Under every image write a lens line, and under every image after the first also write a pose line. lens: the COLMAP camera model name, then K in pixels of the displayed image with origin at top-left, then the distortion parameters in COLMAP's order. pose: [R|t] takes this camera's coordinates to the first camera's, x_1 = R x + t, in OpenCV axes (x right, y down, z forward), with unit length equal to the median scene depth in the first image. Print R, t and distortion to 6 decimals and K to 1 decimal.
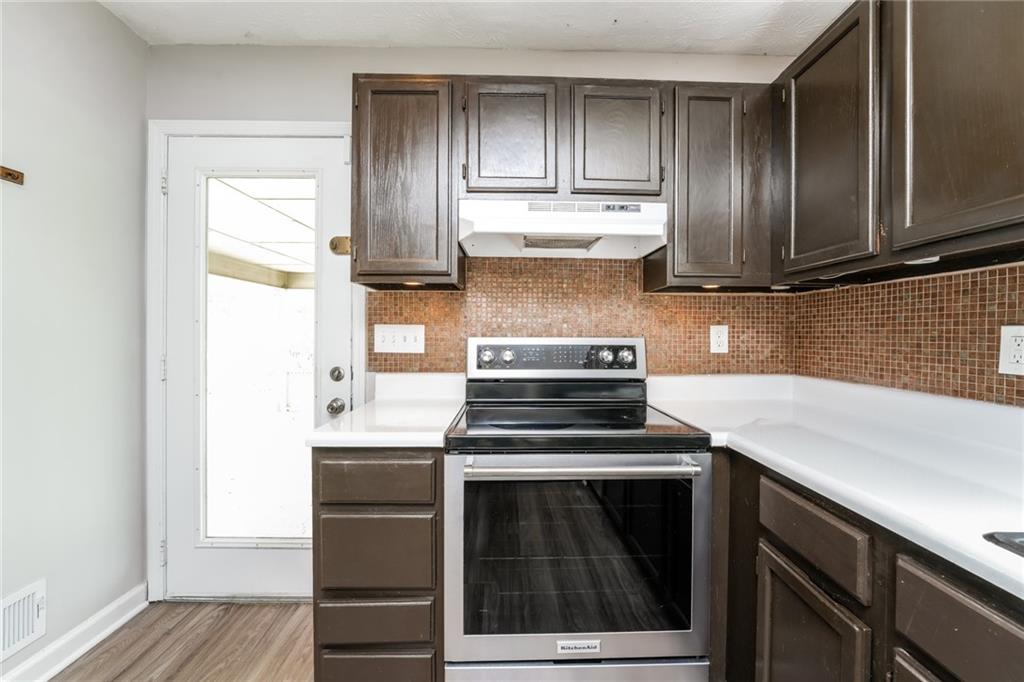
lens RADIAL K [[416.6, 0, 513.3], [0, 416.6, 341.0], [0, 0, 1]] dist [-0.019383, 0.000776]
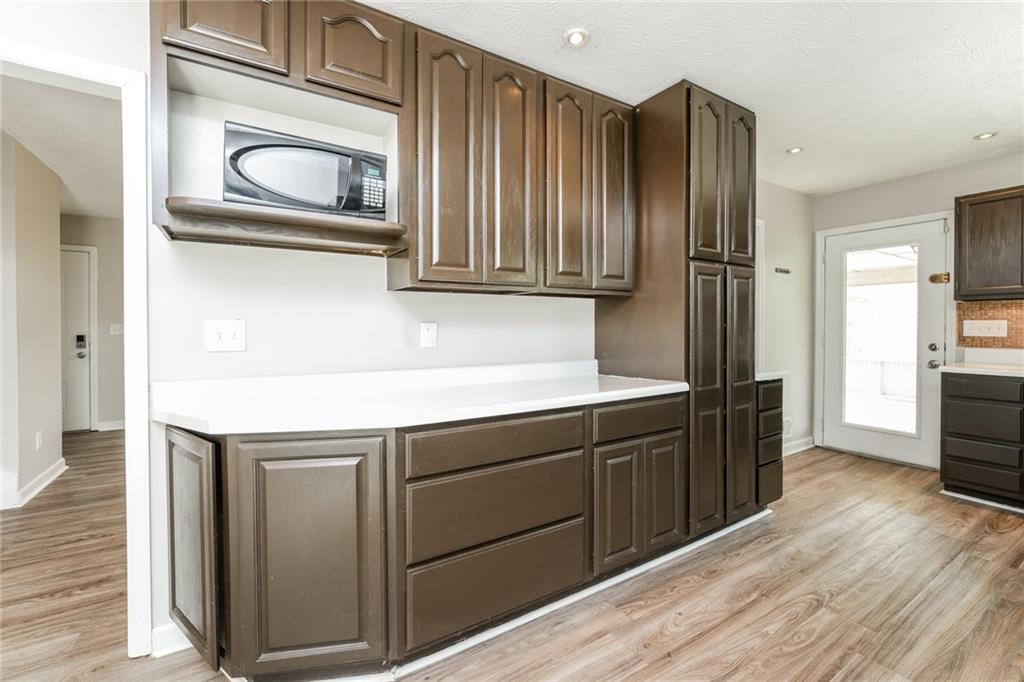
lens RADIAL K [[416.6, 0, 474.8], [0, 416.6, 329.8], [0, 0, 1]] dist [-0.019383, 0.000776]
pose [[0.487807, 0.002039, -0.872949, 0.166656], [0.004003, 0.999982, 0.004572, -0.015771], [0.872942, -0.005725, 0.487790, -1.710538]]
